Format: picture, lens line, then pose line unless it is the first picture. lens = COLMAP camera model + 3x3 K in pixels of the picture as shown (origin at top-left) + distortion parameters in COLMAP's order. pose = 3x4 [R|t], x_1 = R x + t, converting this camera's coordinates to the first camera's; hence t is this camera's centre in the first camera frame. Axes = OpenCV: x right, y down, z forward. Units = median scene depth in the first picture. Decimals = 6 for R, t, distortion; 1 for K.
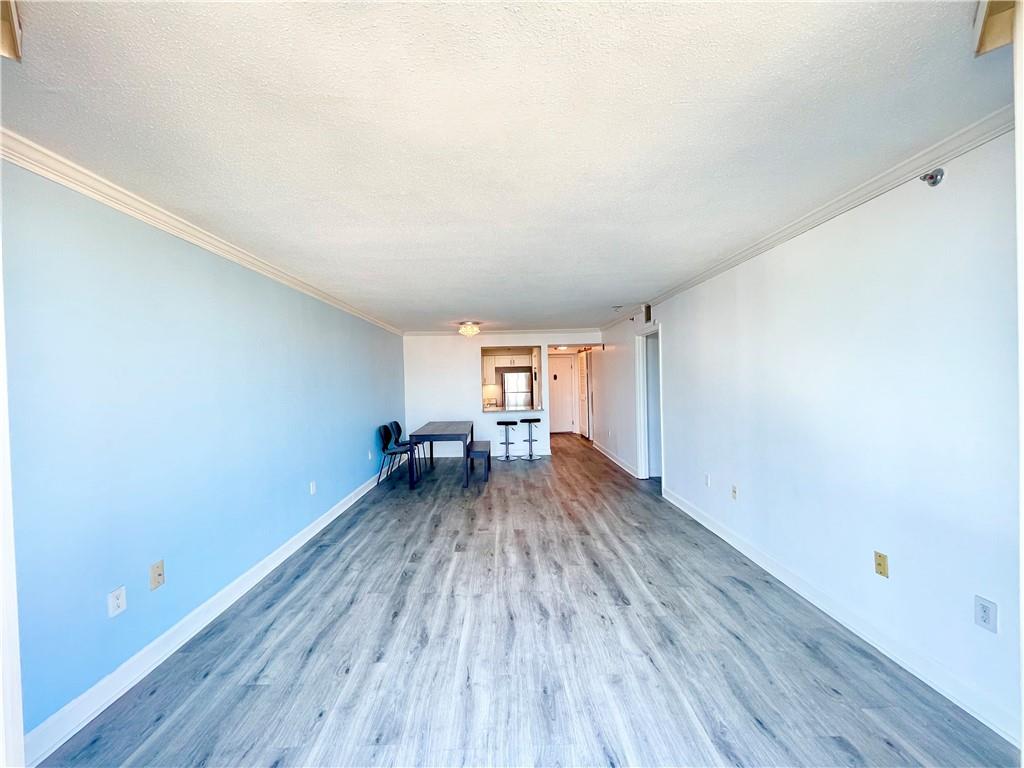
lens RADIAL K [[413.4, 0, 508.7], [0, 413.4, 385.0], [0, 0, 1]] dist [-0.000459, 0.000637]
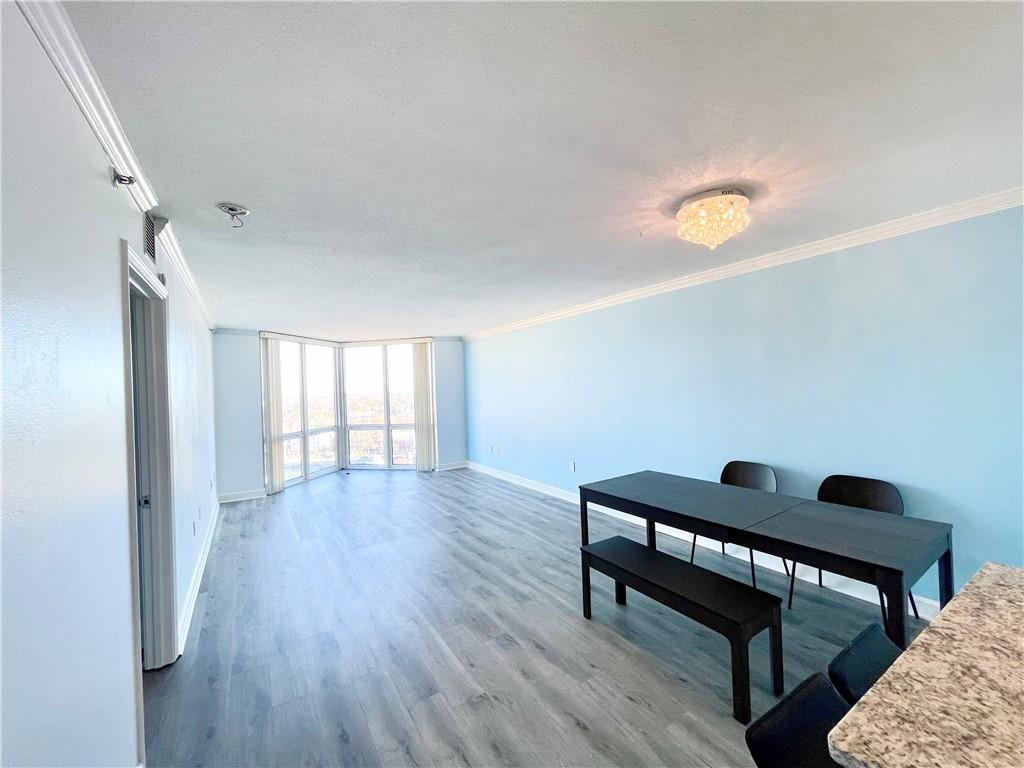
lens RADIAL K [[413.4, 0, 508.7], [0, 413.4, 385.0], [0, 0, 1]] dist [-0.000459, 0.000637]
pose [[-0.853681, 0.054407, -0.517947, 0.363037], [0.051658, 0.998470, 0.019740, -0.041035], [0.518228, -0.009905, -0.855185, 2.084104]]
